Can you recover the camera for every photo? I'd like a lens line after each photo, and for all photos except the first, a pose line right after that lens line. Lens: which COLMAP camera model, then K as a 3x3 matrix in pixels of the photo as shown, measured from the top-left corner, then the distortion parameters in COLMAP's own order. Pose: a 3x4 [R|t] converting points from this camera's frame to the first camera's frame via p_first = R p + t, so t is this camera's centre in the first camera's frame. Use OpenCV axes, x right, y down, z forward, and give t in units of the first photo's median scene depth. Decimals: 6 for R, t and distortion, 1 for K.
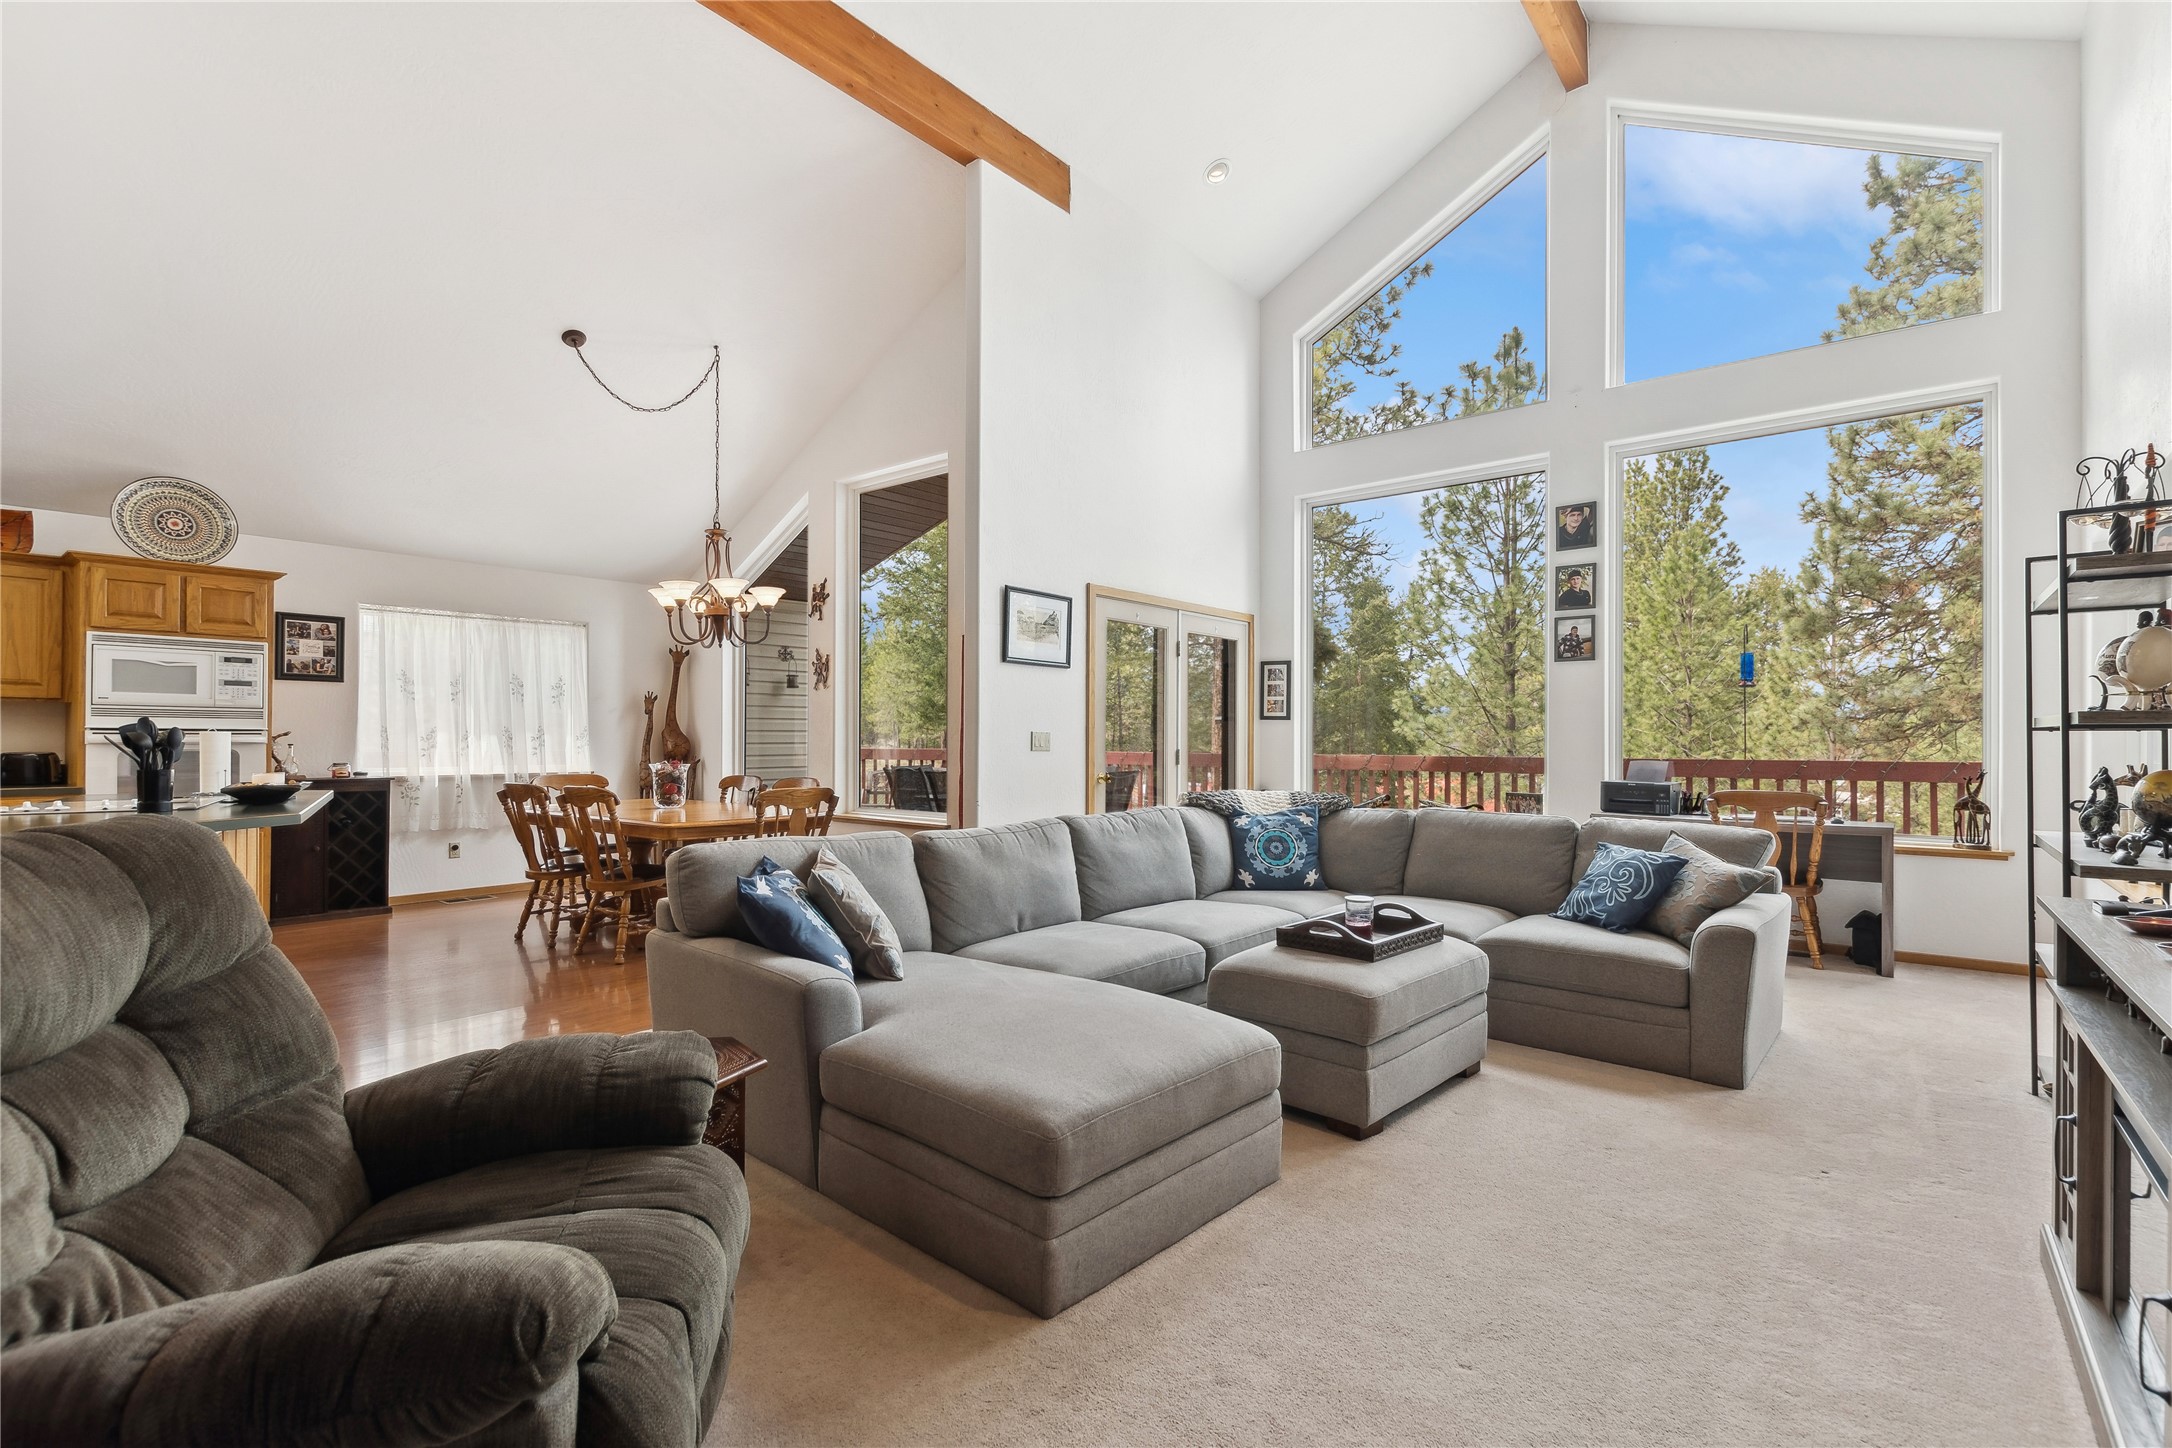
lens RADIAL K [[943.7, 0, 1074.7], [0, 943.7, 736.0], [0, 0, 1]] dist [0.000949, -0.000256]
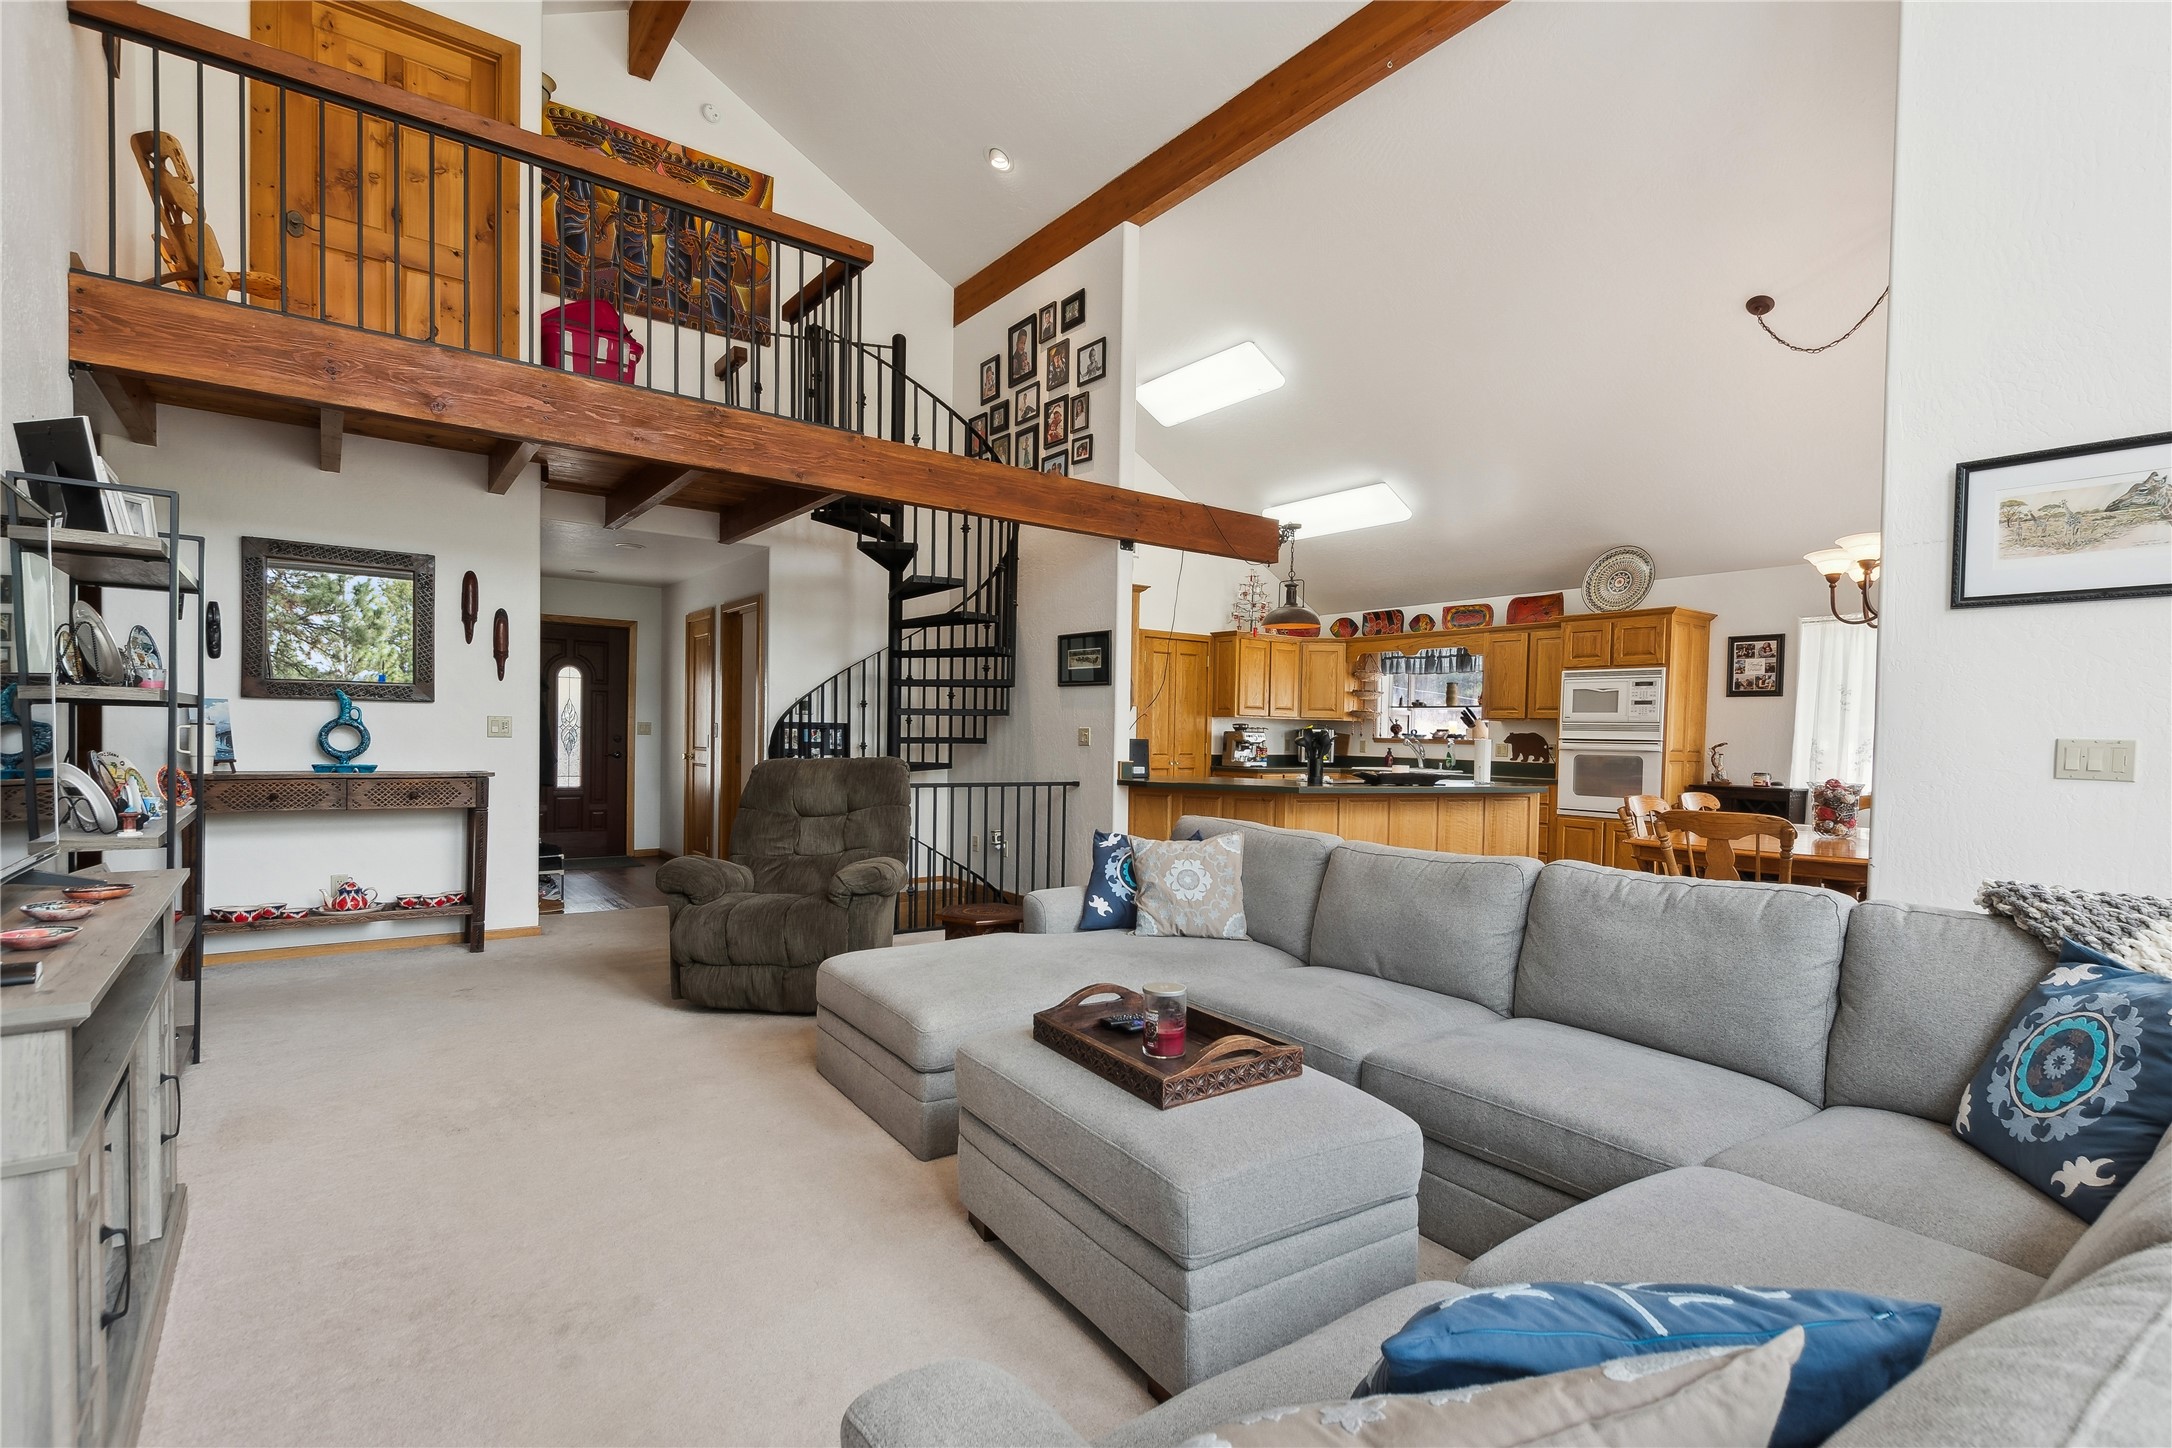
lens RADIAL K [[996.1, 0, 1110.0], [0, 996.1, 764.5], [0, 0, 1]] dist [0.003255, 0.000295]
pose [[-0.221923, 0.021228, -0.974833, 0.538981], [-0.017729, 0.999510, 0.025802, 0.003626], [0.974903, 0.023009, -0.221438, 0.609267]]
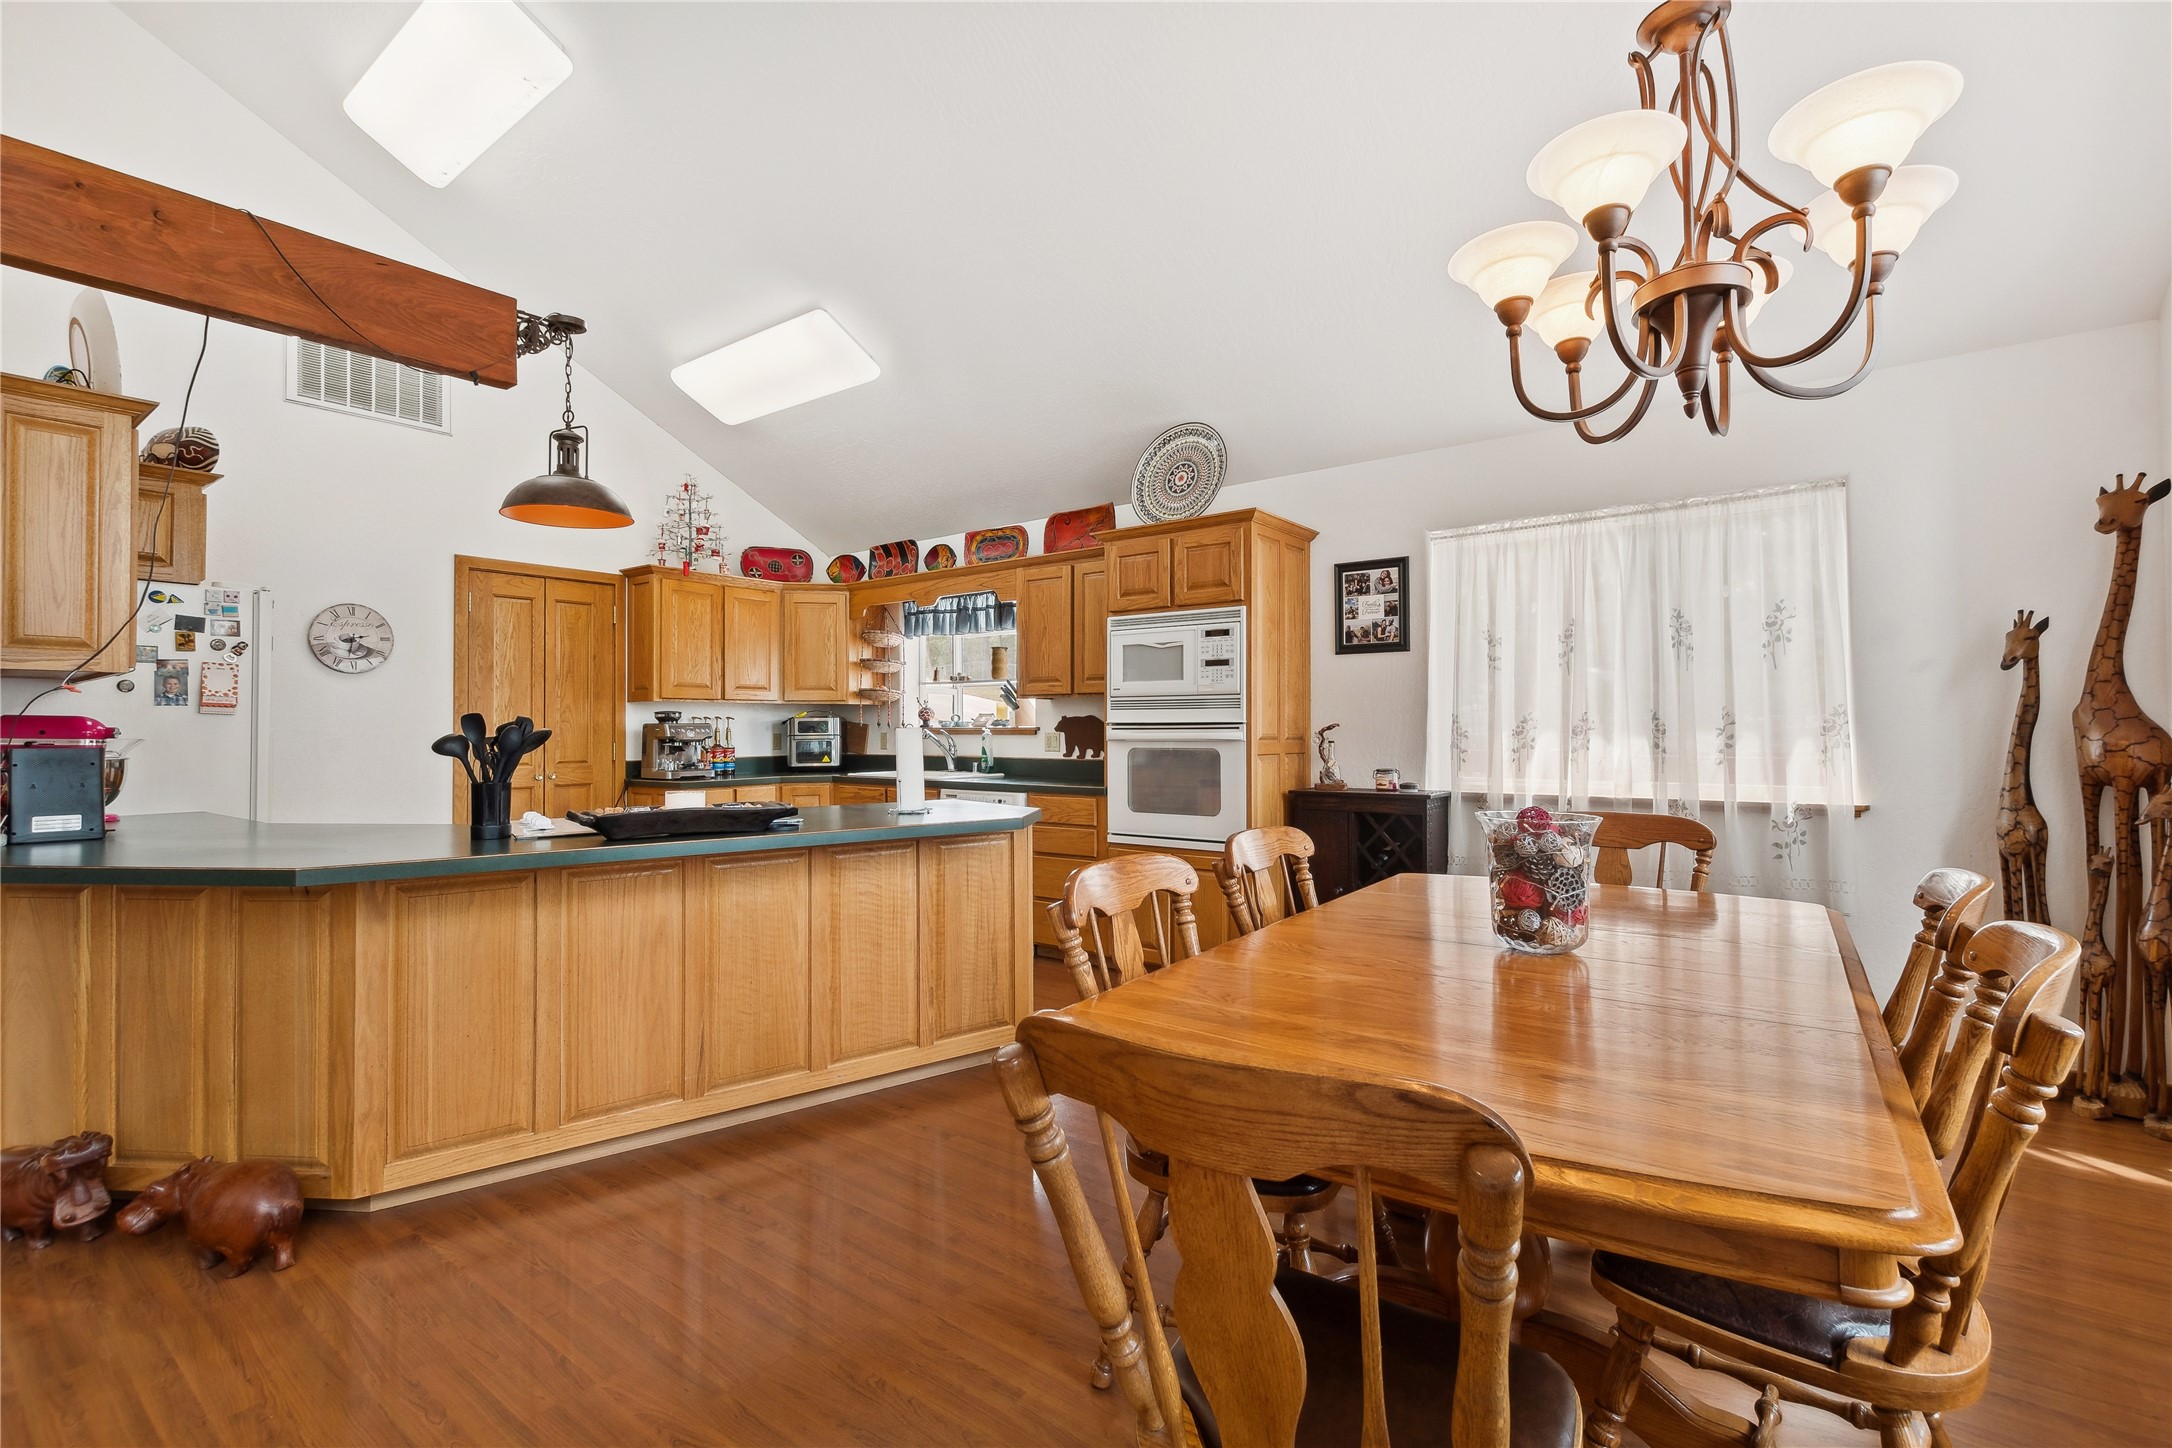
lens RADIAL K [[943.7, 0, 1100.1], [0, 943.7, 714.3], [0, 0, 1]] dist [0.000949, -0.000256]
pose [[0.054288, -0.018403, -0.998356, -0.120101], [0.009077, 0.999798, -0.017936, -0.000459], [0.998484, -0.008088, 0.054445, 0.859770]]
